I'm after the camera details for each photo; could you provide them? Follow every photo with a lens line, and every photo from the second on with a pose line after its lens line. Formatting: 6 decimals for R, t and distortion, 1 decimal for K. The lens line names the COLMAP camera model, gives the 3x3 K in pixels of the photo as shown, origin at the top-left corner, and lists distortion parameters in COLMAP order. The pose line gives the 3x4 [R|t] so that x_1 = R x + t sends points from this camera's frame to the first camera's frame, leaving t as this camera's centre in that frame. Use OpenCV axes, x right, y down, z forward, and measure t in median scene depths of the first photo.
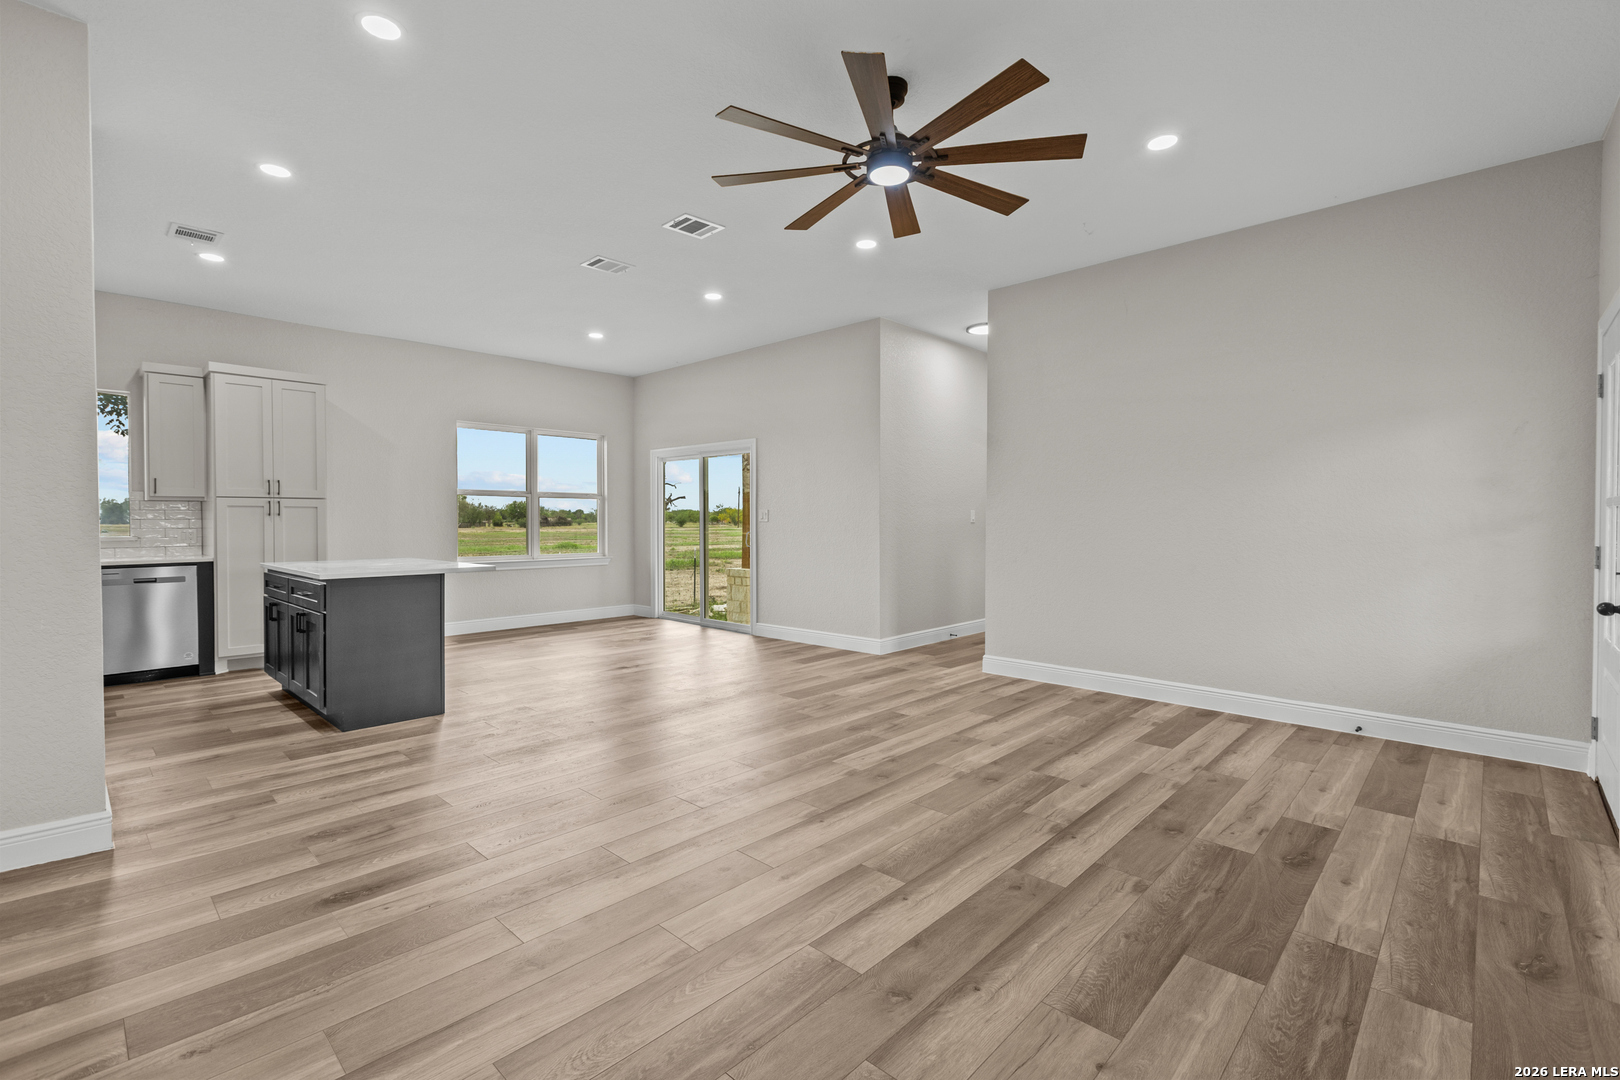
lens RADIAL K [[720.5, 0, 801.5], [0, 720.5, 530.5], [0, 0, 1]] dist [0.002193, -0.001109]
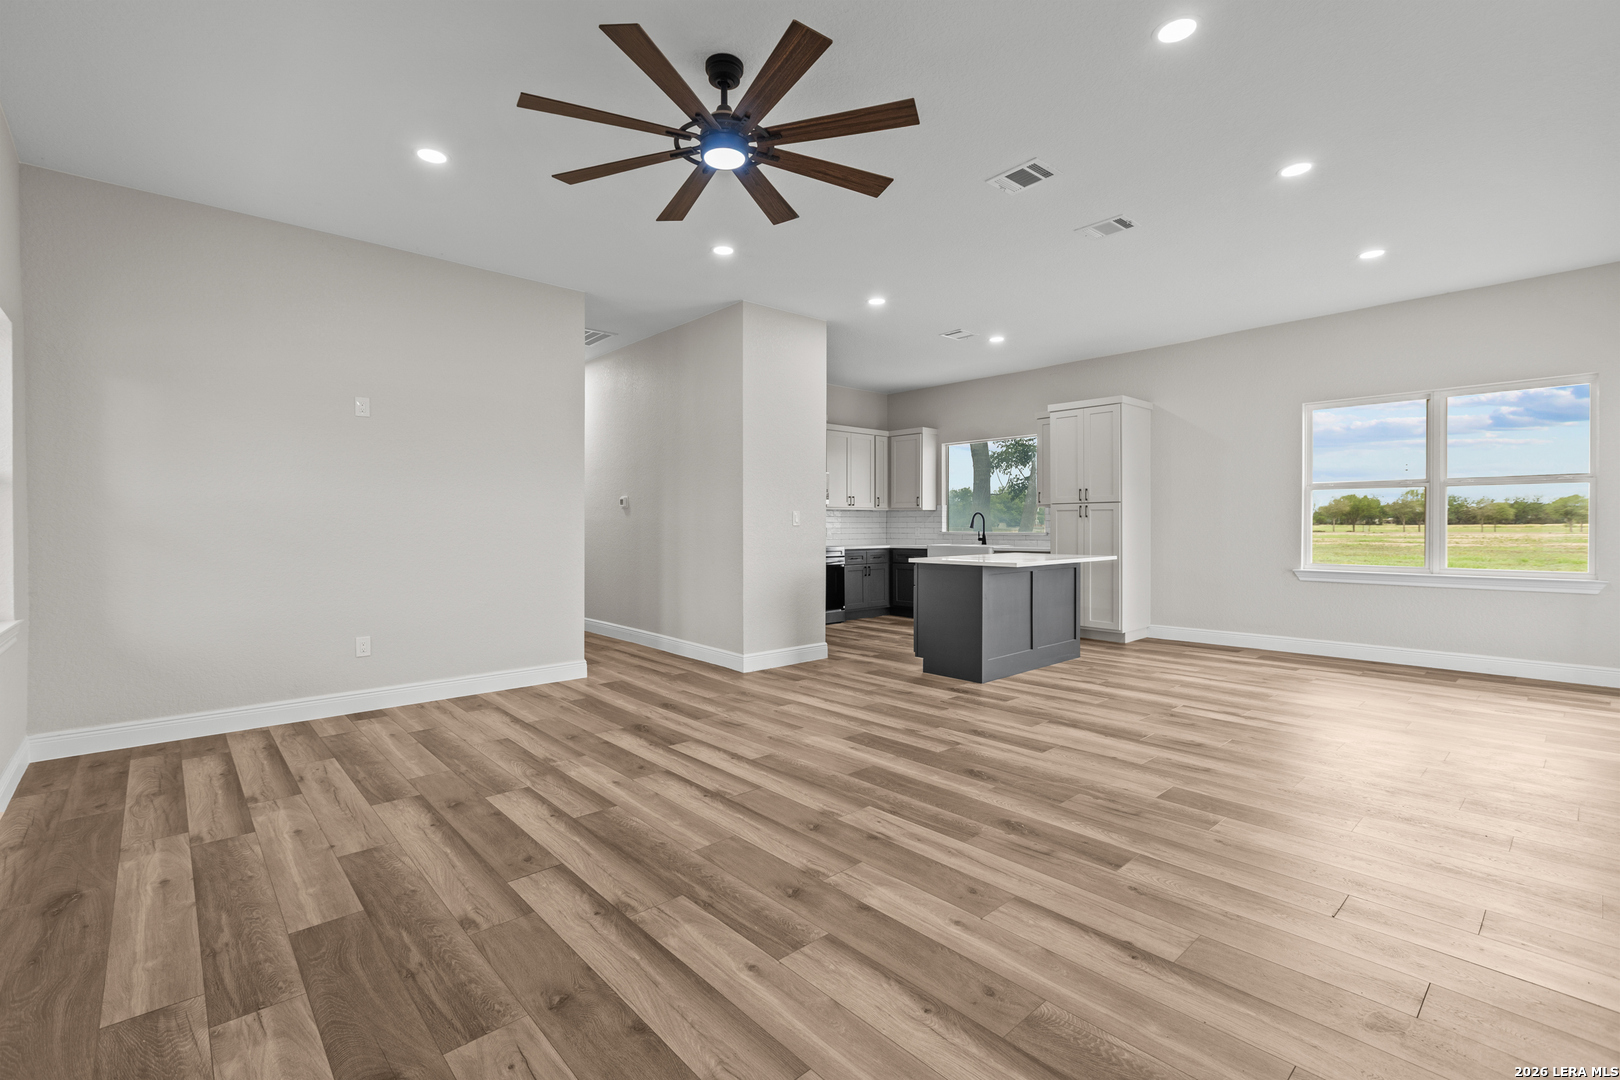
lens RADIAL K [[720.5, 0, 801.5], [0, 720.5, 530.5], [0, 0, 1]] dist [0.002193, -0.001109]
pose [[-0.078949, 0.011090, -0.996817, 1.089135], [-0.008817, 0.999891, 0.011823, -0.015708], [0.996840, 0.009723, -0.078842, 1.206733]]
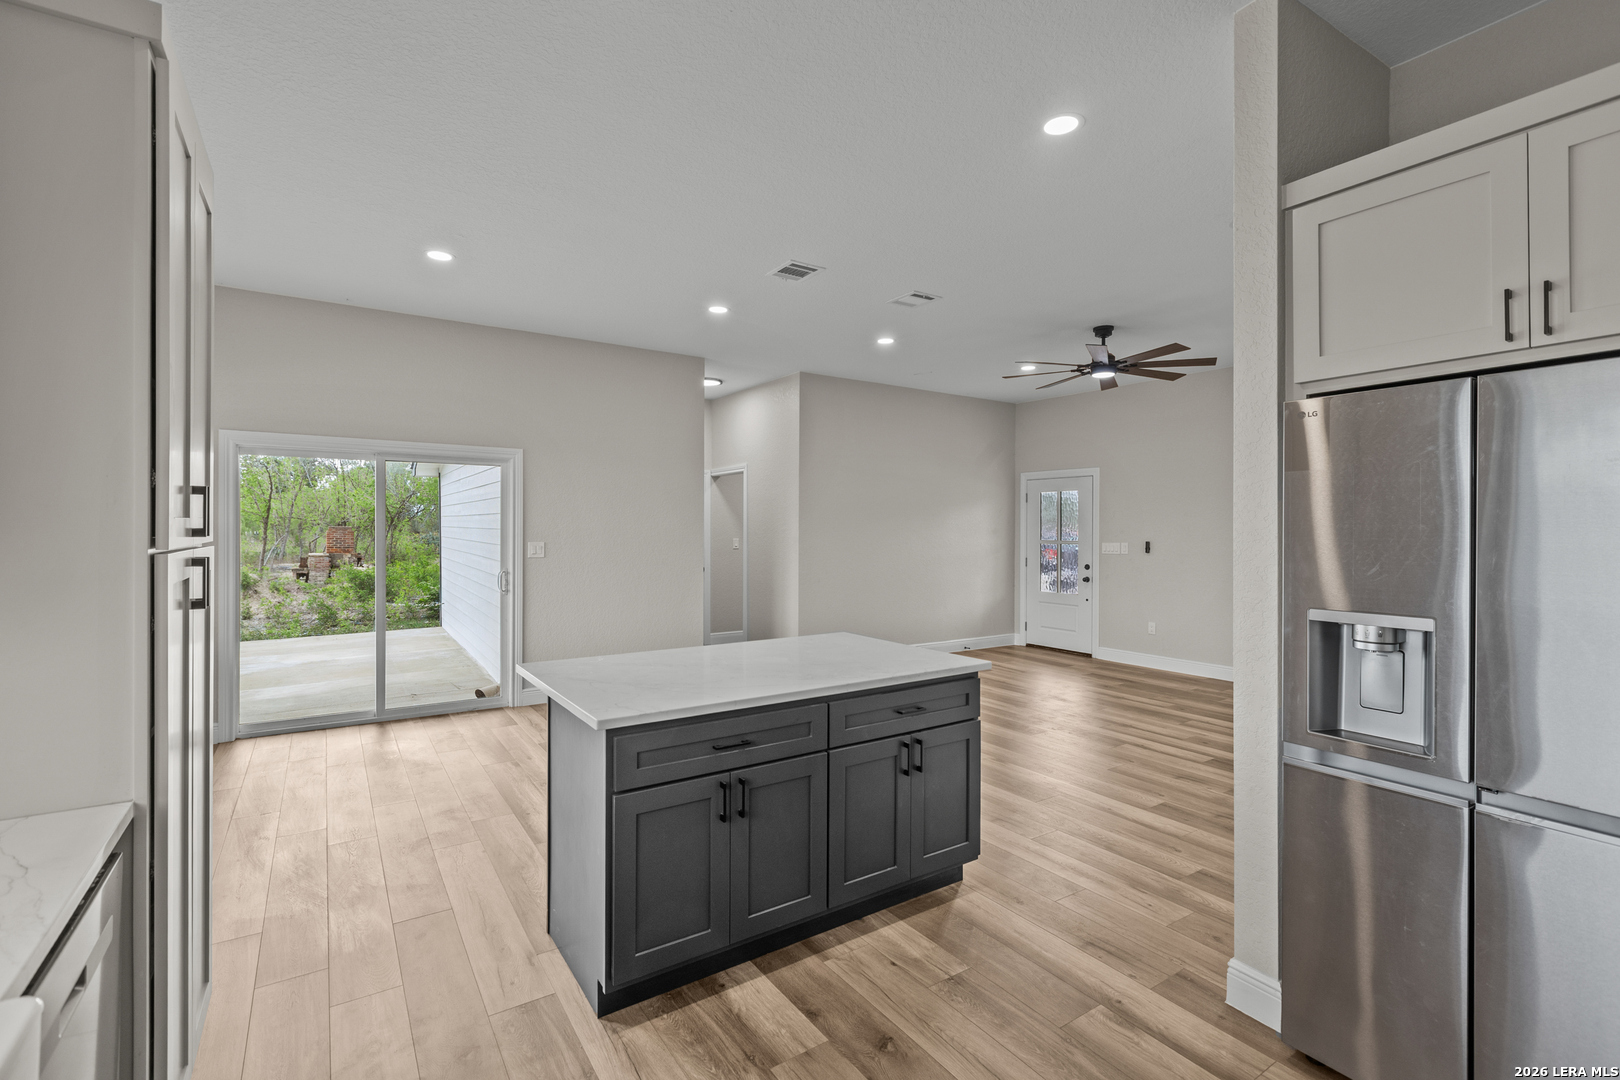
lens RADIAL K [[720.5, 0, 801.5], [0, 720.5, 530.5], [0, 0, 1]] dist [0.002193, -0.001109]
pose [[0.212516, 0.001651, 0.977156, -1.913426], [0.007289, 0.999968, -0.003274, -0.093153], [-0.977130, 0.007818, 0.212497, 1.398870]]
